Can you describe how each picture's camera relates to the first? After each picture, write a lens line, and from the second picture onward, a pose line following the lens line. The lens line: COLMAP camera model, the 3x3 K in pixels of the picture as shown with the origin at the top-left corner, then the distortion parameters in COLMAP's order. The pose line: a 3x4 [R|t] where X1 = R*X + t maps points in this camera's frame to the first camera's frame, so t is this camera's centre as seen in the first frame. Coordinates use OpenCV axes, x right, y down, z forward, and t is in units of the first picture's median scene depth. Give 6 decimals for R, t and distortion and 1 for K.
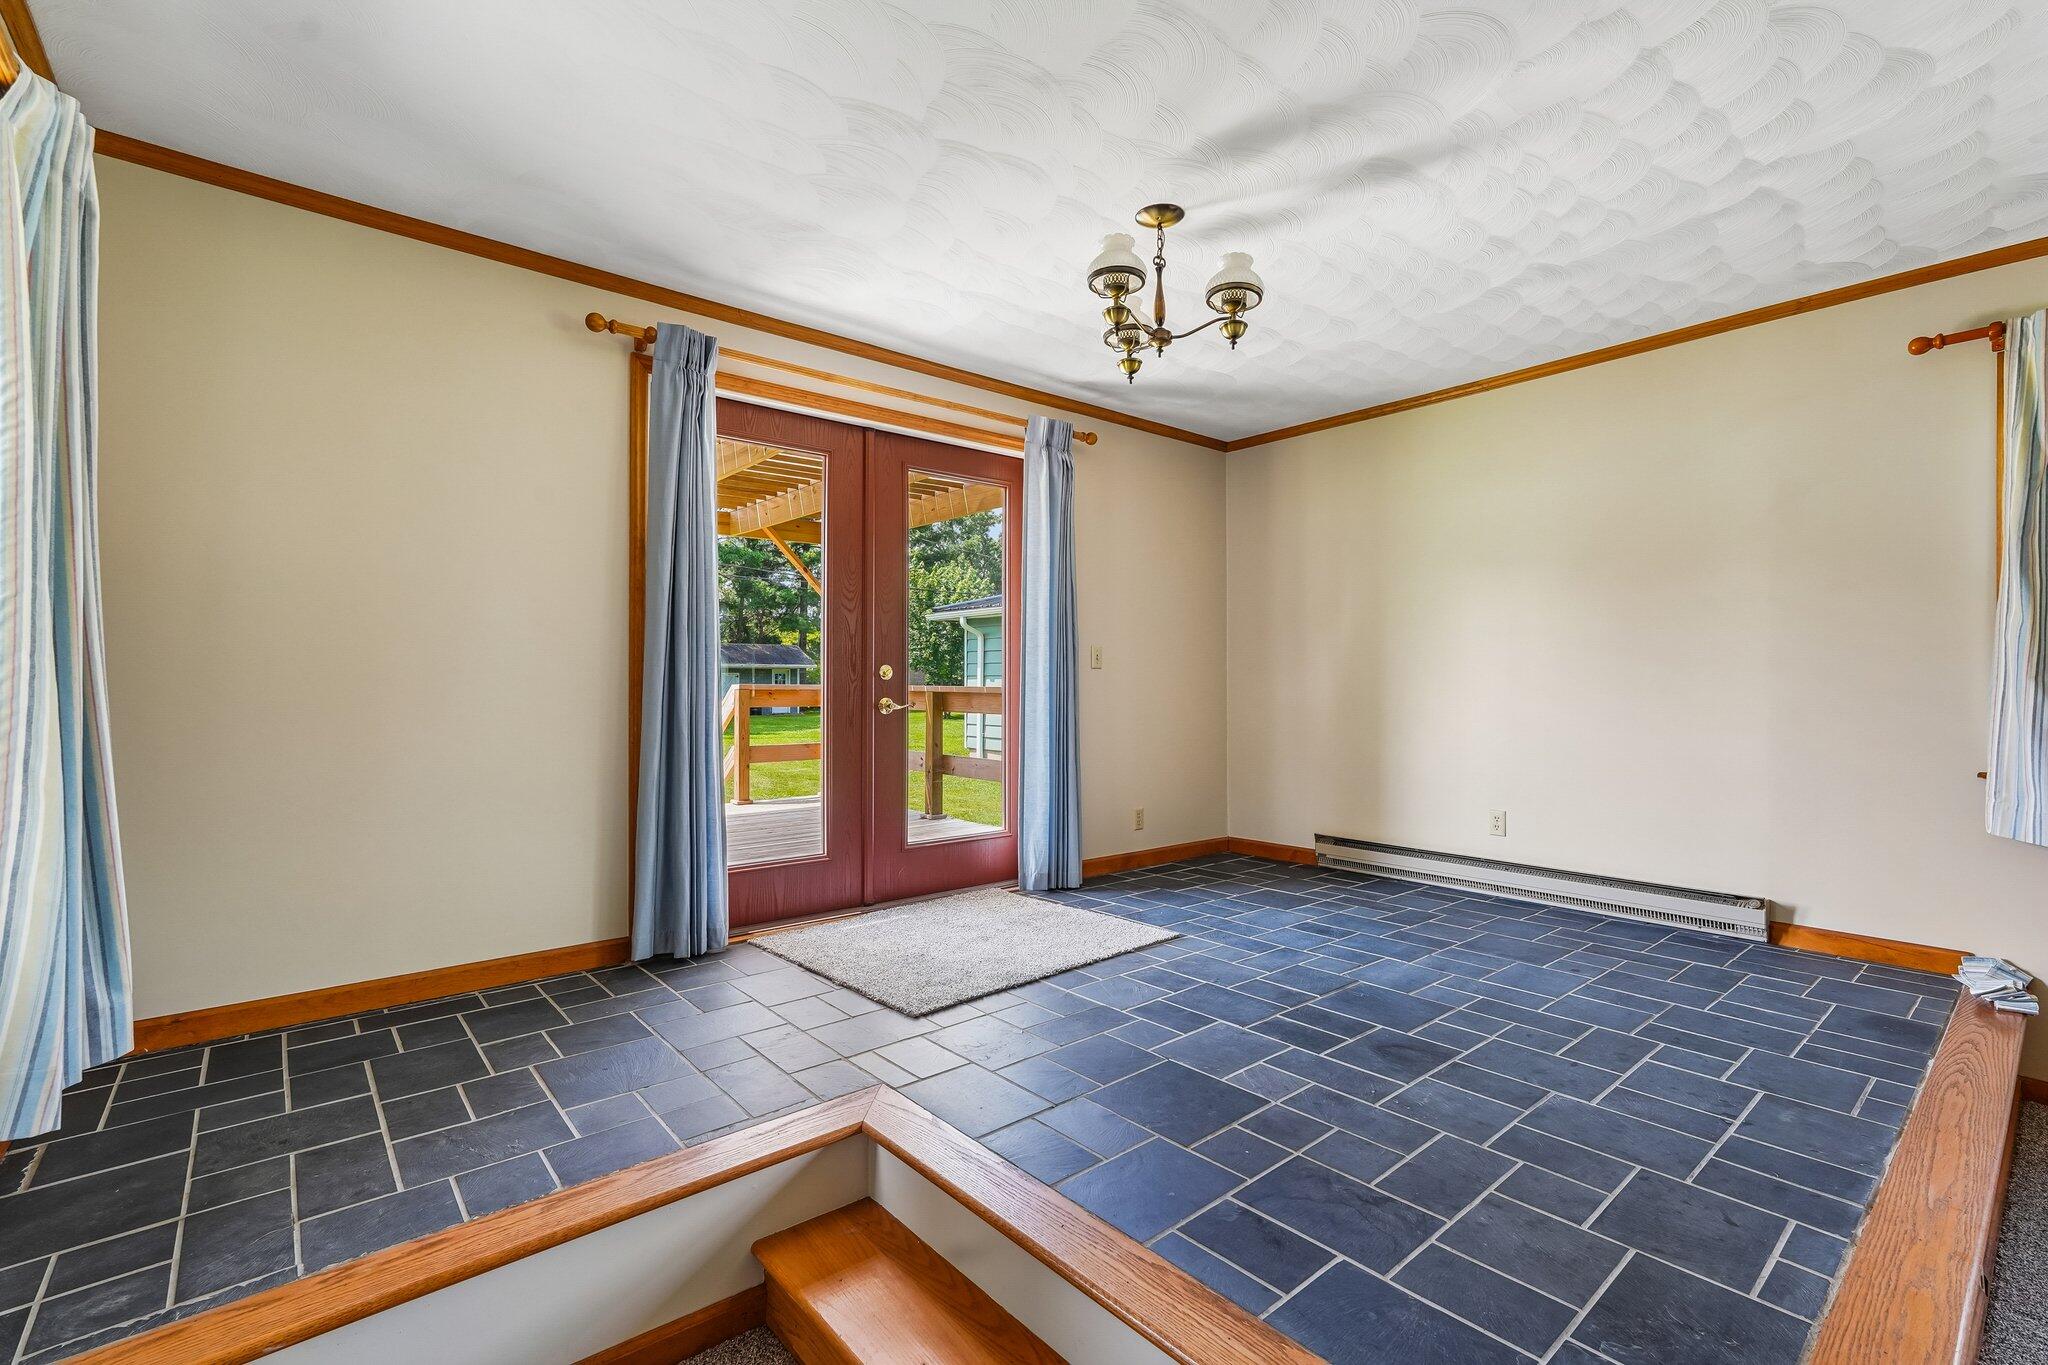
lens RADIAL K [[905.5, 0, 1019.7], [0, 905.5, 678.2], [0, 0, 1]] dist [-0.012702, 0.006931]
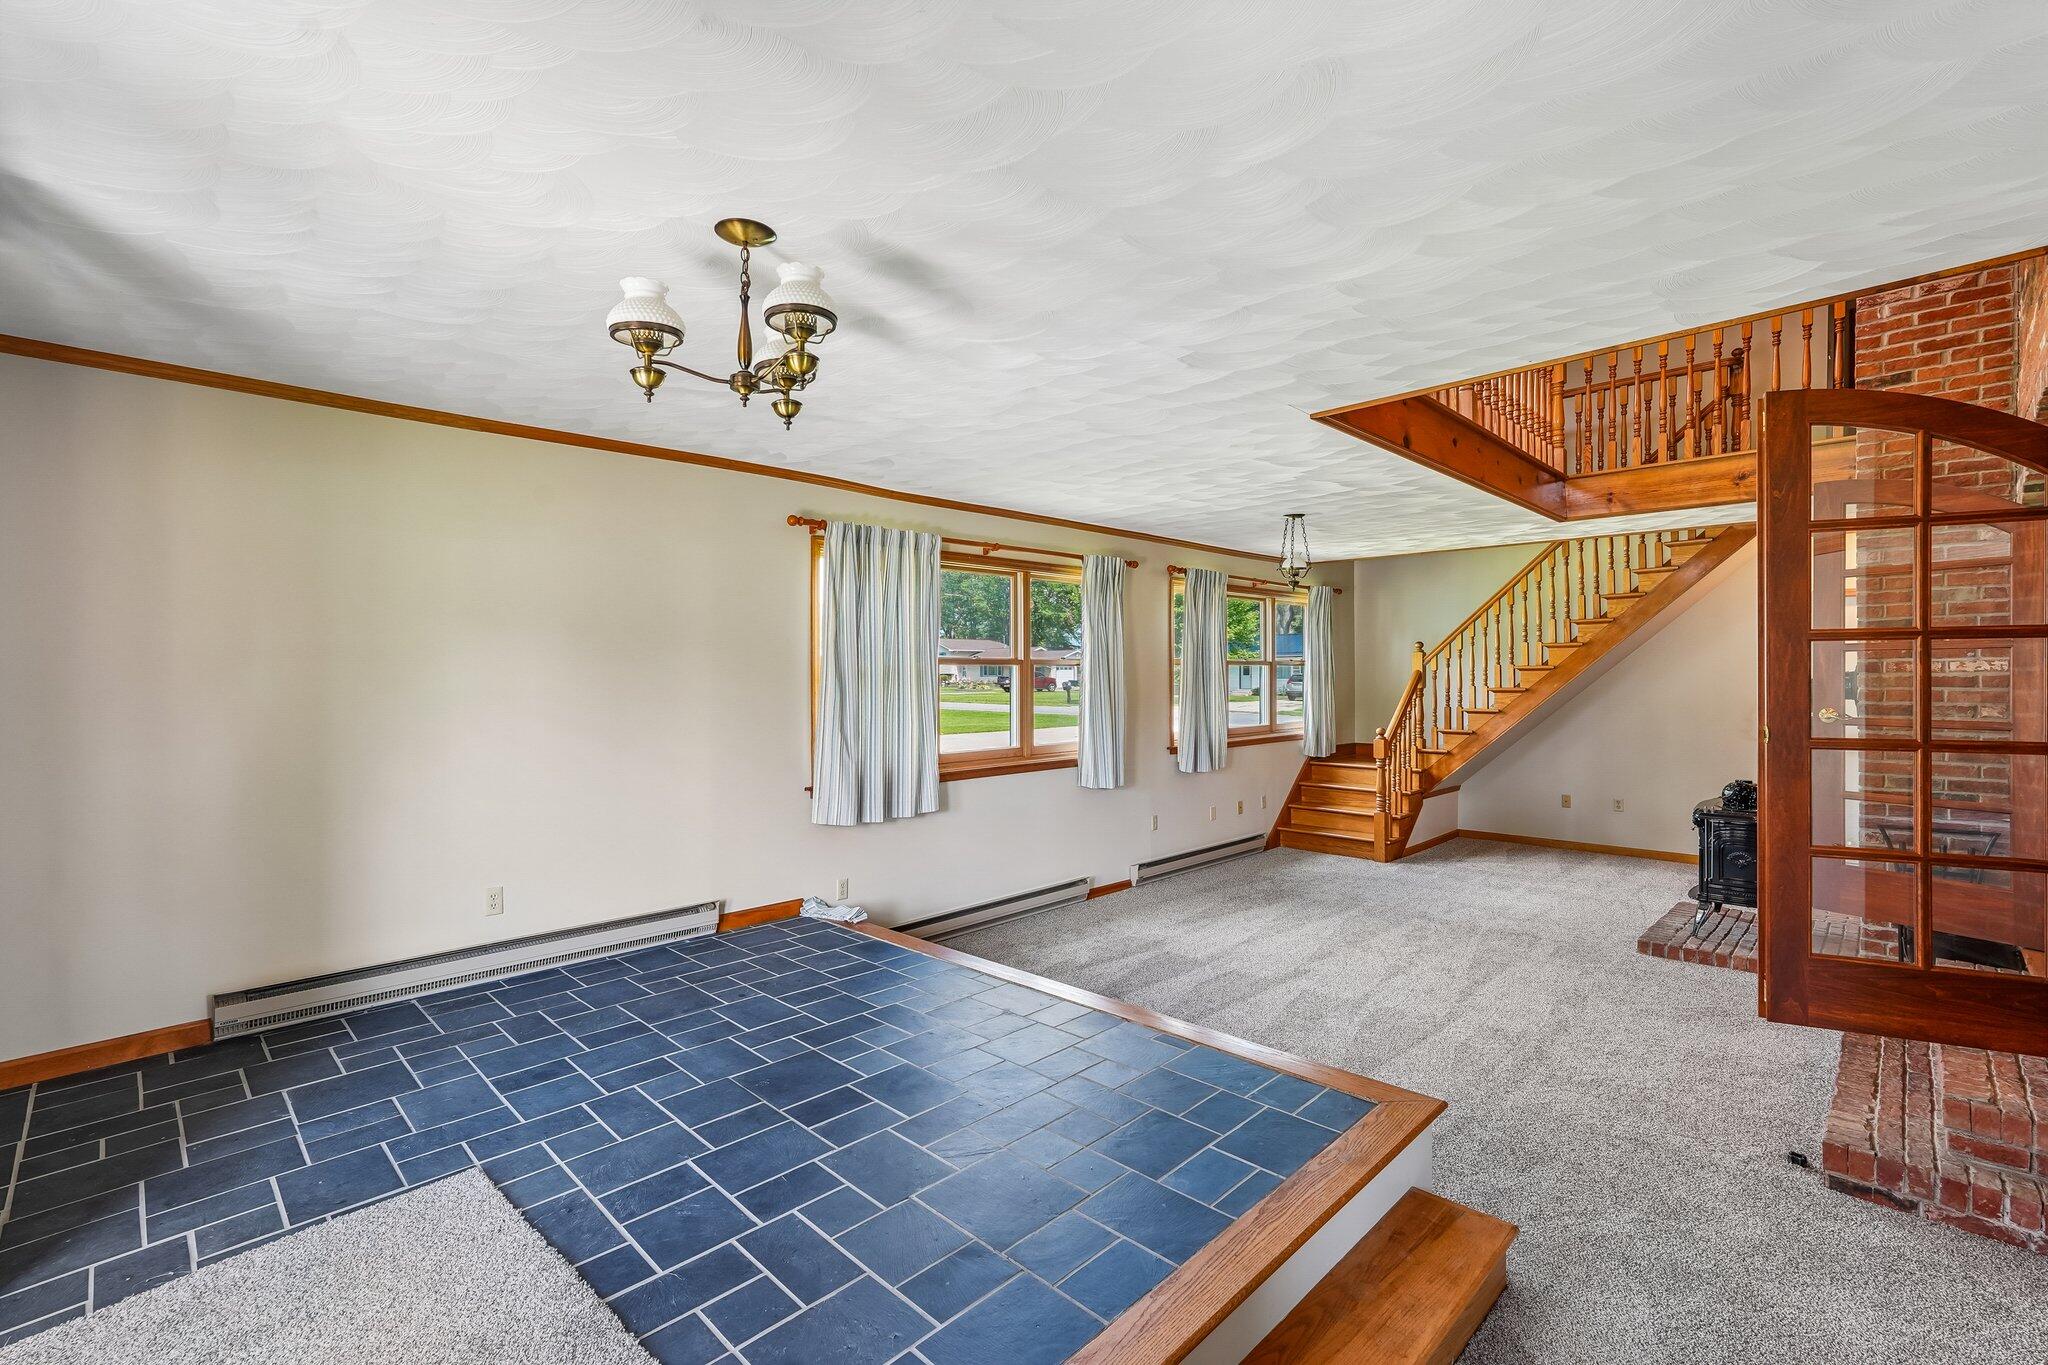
lens RADIAL K [[905.5, 0, 1029.9], [0, 905.5, 679.5], [0, 0, 1]] dist [-0.012702, 0.006931]
pose [[-0.095573, -0.006124, 0.995404, -0.535652], [-0.002434, 0.999980, 0.005919, -0.090178], [-0.995419, -0.001857, -0.095586, 0.648951]]
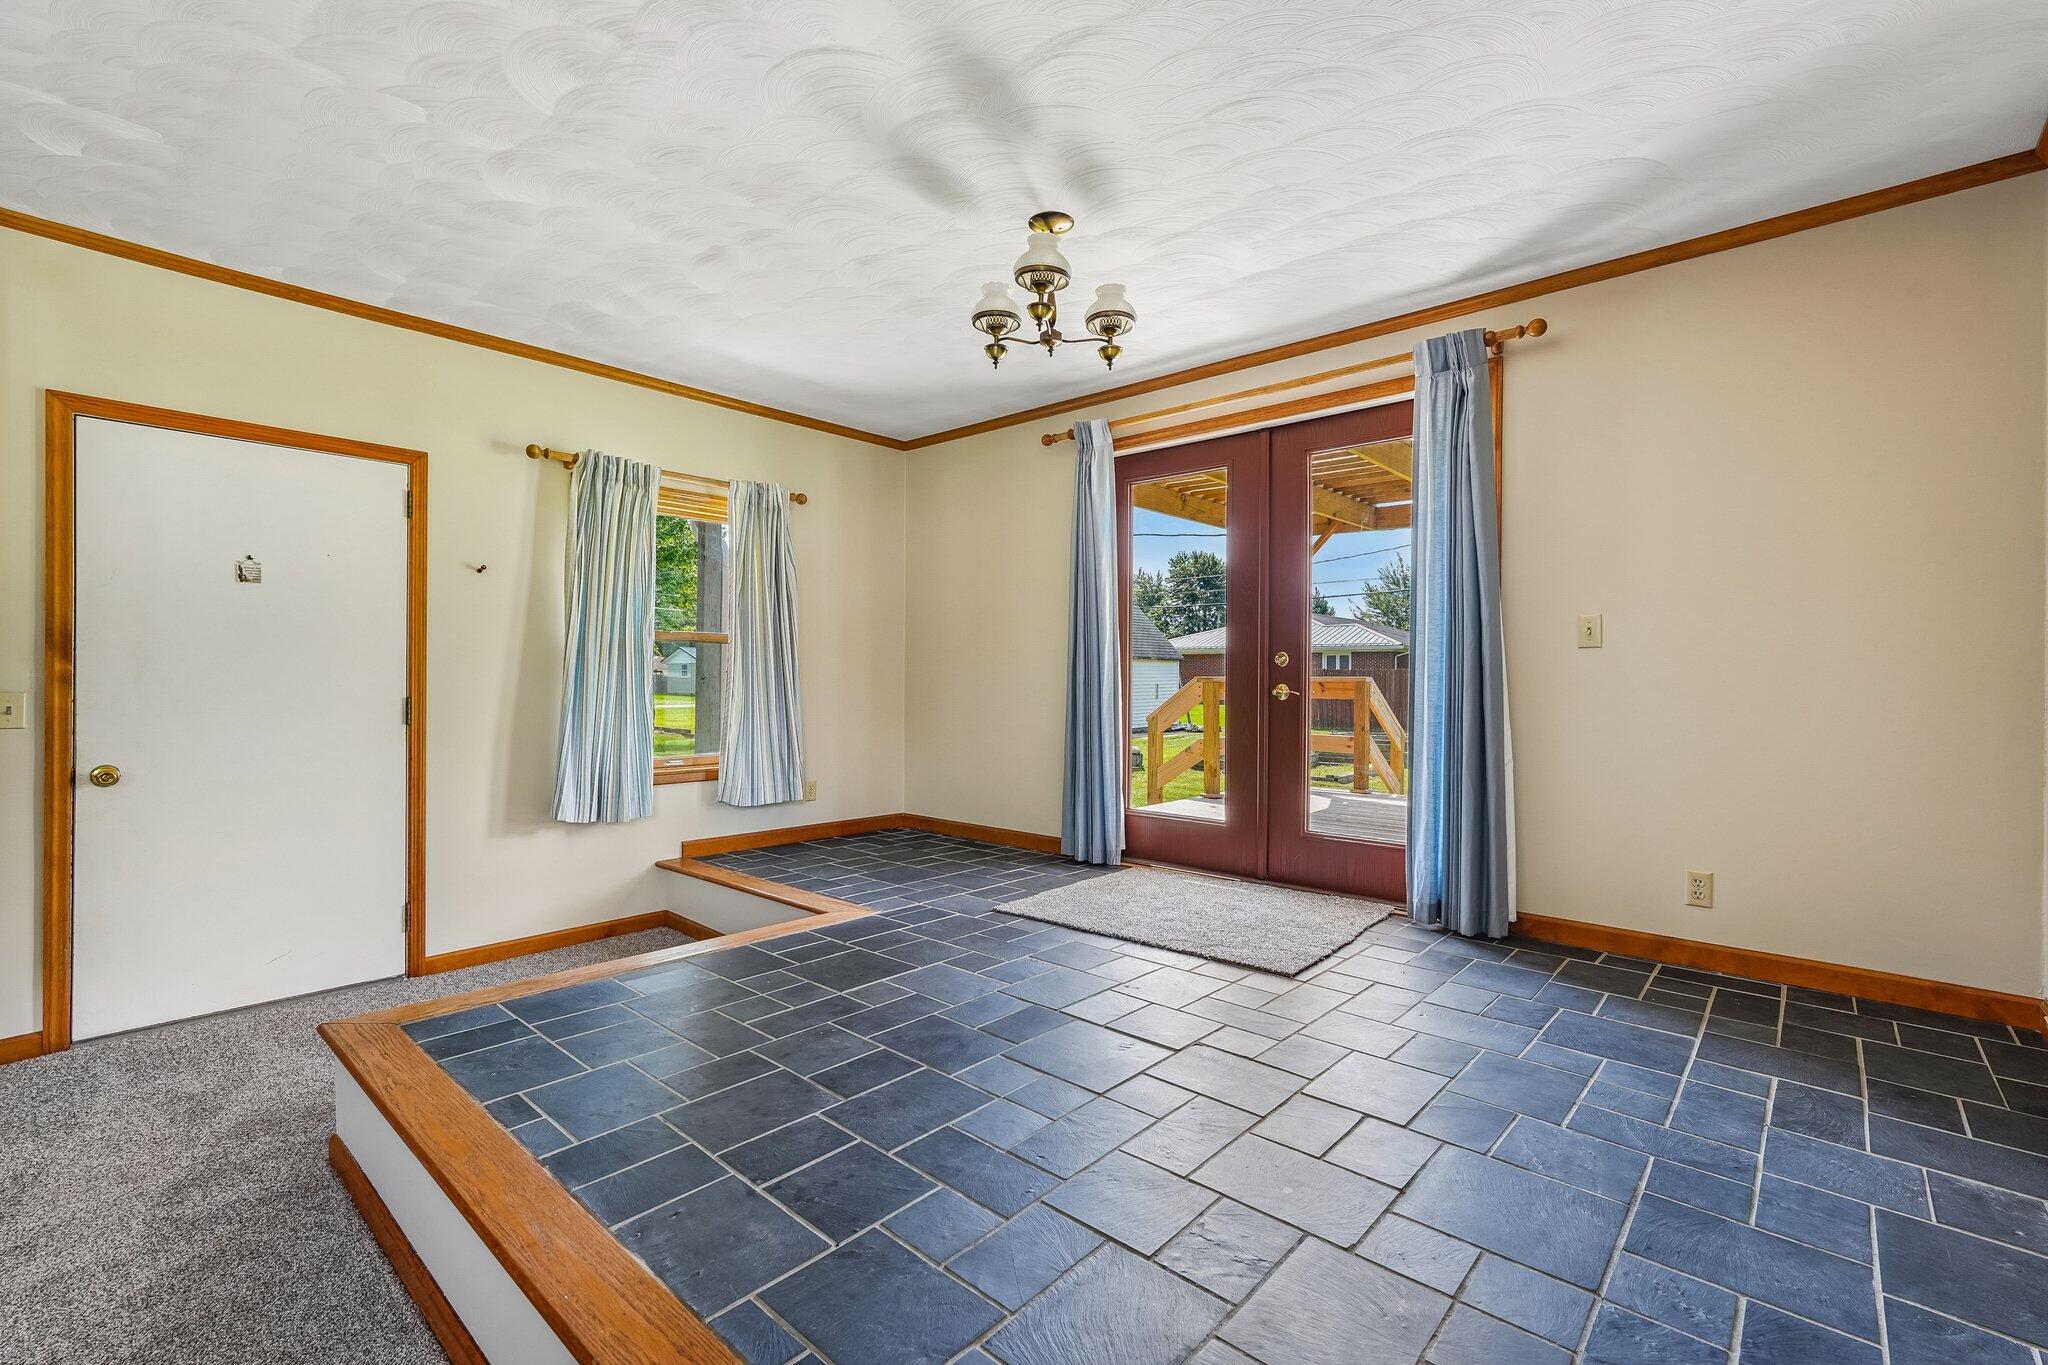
lens RADIAL K [[905.5, 0, 1025.0], [0, 905.5, 677.1], [0, 0, 1]] dist [-0.012702, 0.006931]
pose [[0.145426, 0.000248, -0.989369, 0.939829], [0.002103, 0.999998, 0.000560, 0.014125], [0.989367, -0.002162, 0.145425, 0.639123]]
